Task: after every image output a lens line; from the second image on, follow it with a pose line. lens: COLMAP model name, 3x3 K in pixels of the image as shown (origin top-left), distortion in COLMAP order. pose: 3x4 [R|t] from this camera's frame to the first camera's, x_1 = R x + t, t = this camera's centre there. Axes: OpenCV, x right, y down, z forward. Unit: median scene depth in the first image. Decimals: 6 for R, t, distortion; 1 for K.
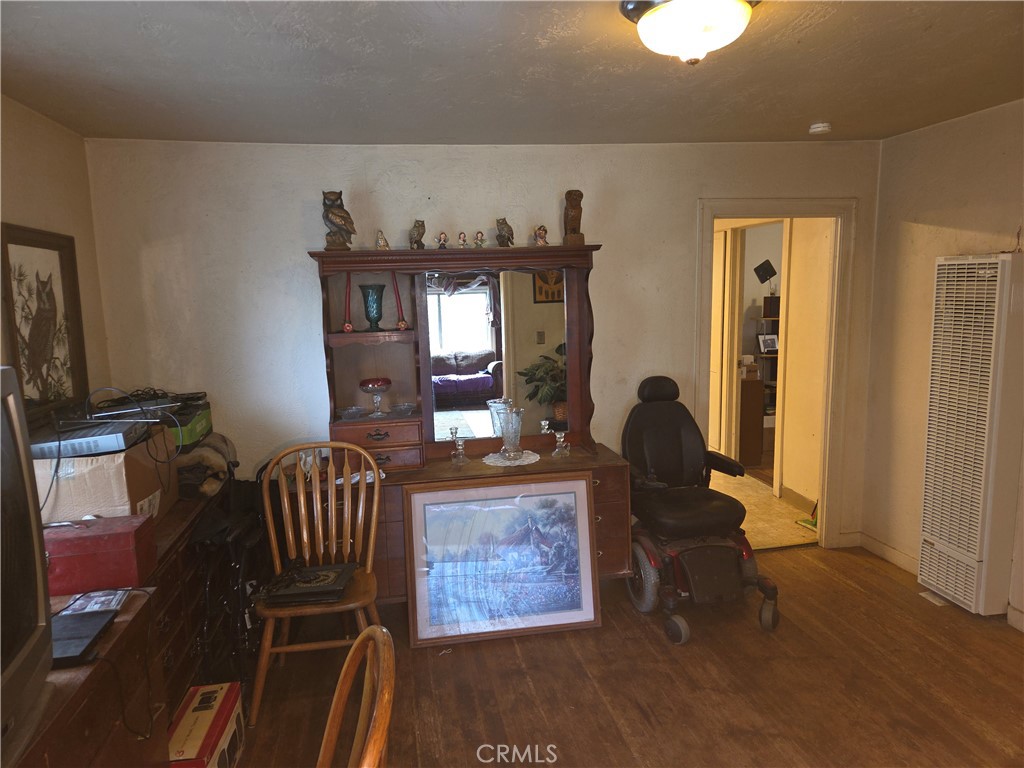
lens RADIAL K [[685.4, 0, 514.3], [0, 685.4, 384.5], [0, 0, 1]] dist [0.070138, -0.054445]
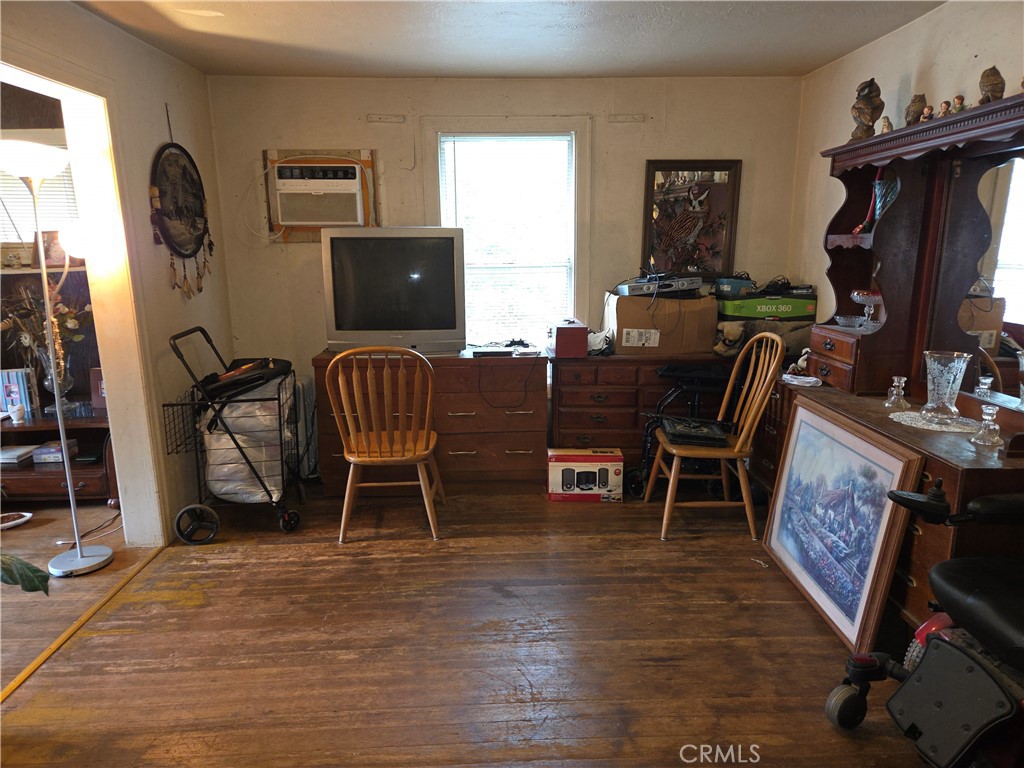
lens RADIAL K [[685.4, 0, 514.1], [0, 685.4, 385.5], [0, 0, 1]] dist [0.070138, -0.054445]
pose [[-0.152191, 0.230137, -0.961184, 0.811151], [-0.133154, 0.958872, 0.250667, -0.055241], [0.979341, 0.166134, -0.115288, 0.697287]]
